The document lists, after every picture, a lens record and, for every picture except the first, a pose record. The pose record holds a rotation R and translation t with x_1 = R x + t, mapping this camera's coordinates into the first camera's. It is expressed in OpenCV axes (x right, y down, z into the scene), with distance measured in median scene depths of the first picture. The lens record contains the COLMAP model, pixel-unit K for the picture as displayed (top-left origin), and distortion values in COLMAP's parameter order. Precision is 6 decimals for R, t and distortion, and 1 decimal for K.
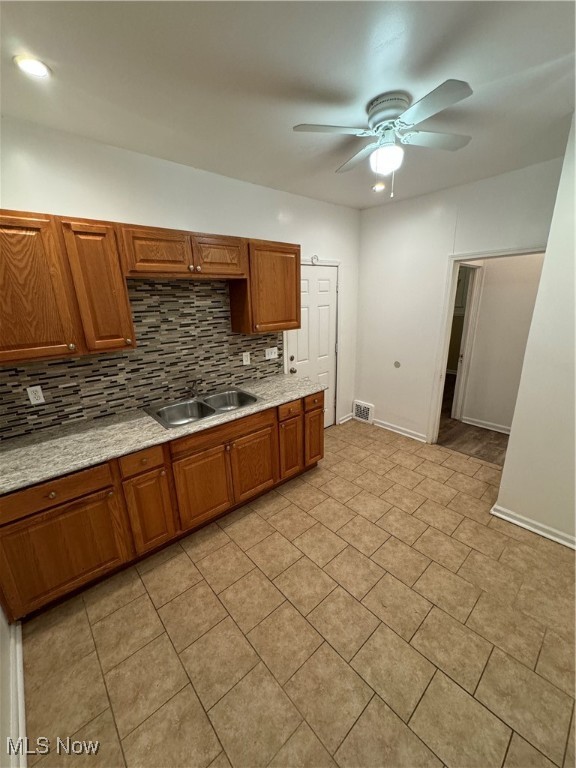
lens RADIAL K [[306.8, 0, 289.1], [0, 306.8, 383.5], [0, 0, 1]] dist [-0.001826, 0.000542]
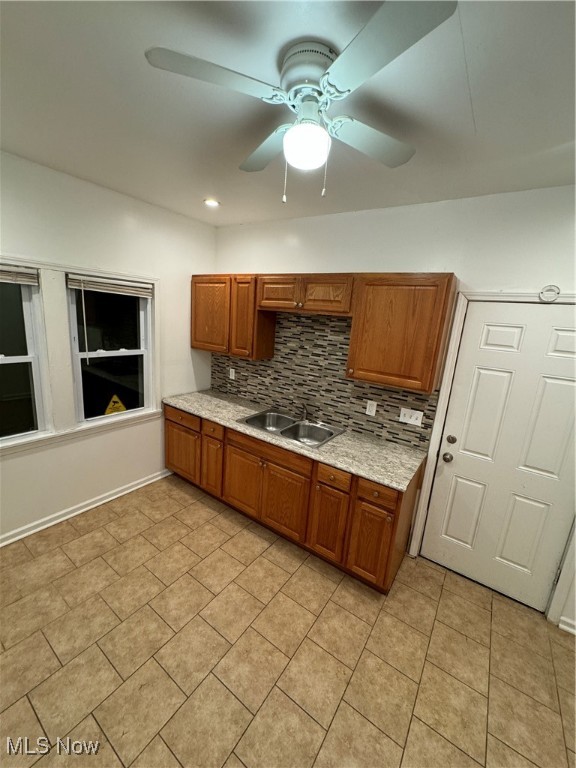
lens RADIAL K [[306.8, 0, 288.0], [0, 306.8, 383.6], [0, 0, 1]] dist [-0.001826, 0.000542]
pose [[0.226507, 0.251731, -0.940918, 0.843030], [-0.352185, 0.921831, 0.161843, -0.285986], [0.908108, 0.294719, 0.297457, 0.735803]]
